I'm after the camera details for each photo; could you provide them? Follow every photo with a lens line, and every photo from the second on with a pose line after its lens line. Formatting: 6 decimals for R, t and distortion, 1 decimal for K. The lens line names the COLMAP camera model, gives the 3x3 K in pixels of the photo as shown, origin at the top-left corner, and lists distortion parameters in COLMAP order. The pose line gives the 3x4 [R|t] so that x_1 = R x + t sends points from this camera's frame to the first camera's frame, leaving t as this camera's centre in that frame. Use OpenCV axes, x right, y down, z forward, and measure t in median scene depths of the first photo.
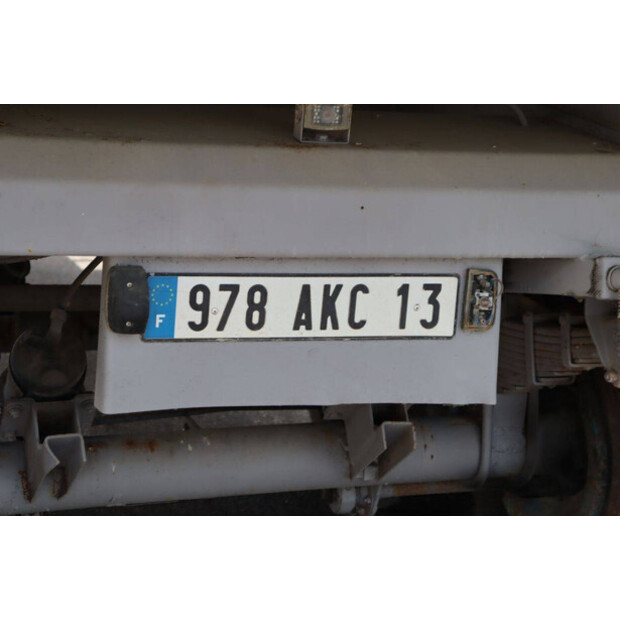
lens RADIAL K [[1435.0, 0, 310.0], [0, 1435.0, 310.0], [0, 0, 1]] dist [0.457297, 0.092594]
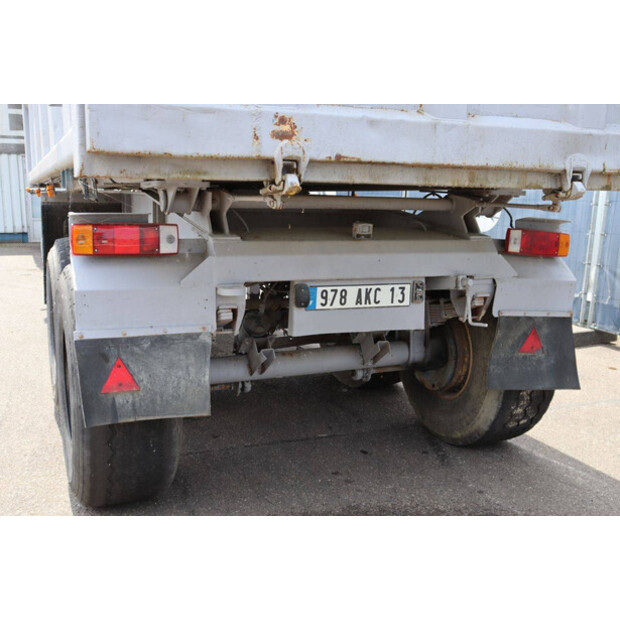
lens RADIAL K [[704.0, 0, 310.0], [0, 704.0, 310.0], [0, 0, 1]] dist [-0.017341, 0.010702]
pose [[0.996838, -0.046121, 0.064707, -0.188376], [0.047600, 0.998635, -0.021495, 0.048715], [-0.063627, 0.024507, 0.997673, -0.368068]]
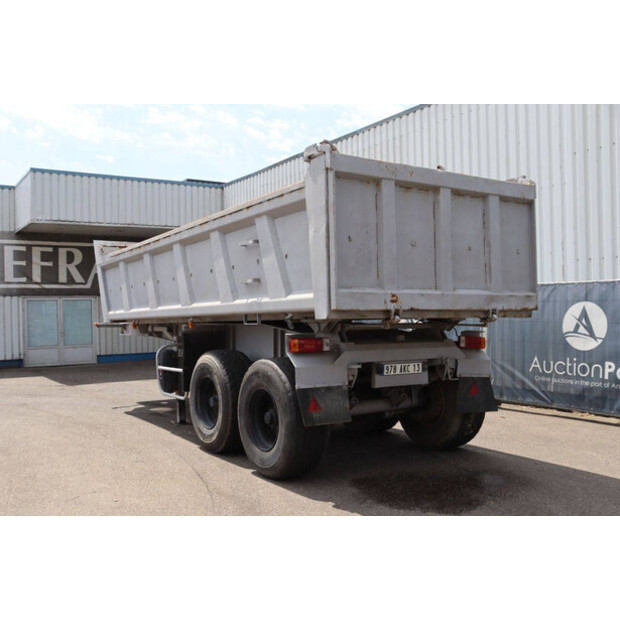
lens RADIAL K [[637.6, 0, 310.0], [0, 637.6, 310.0], [0, 0, 1]] dist [-0.056288, 0.018564]
pose [[0.970458, -0.059635, 0.233783, -0.984995], [0.104810, 0.976970, -0.185862, 0.213424], [-0.217315, 0.204874, 0.954359, -1.530978]]
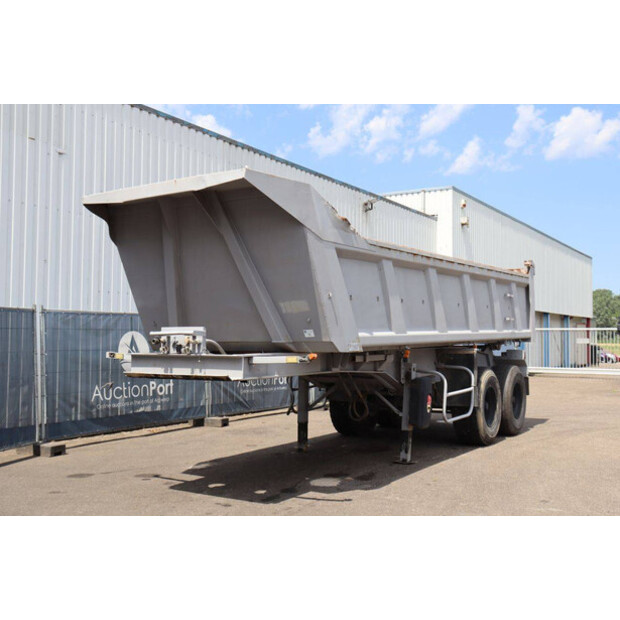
lens RADIAL K [[704.0, 0, 310.0], [0, 704.0, 310.0], [0, 0, 1]] dist [-0.017341, 0.010702]
pose [[-0.628019, -0.018457, 0.777979, -3.524344], [0.120892, 0.985268, 0.120964, -1.261094], [-0.768750, 0.170020, -0.616536, 5.159475]]
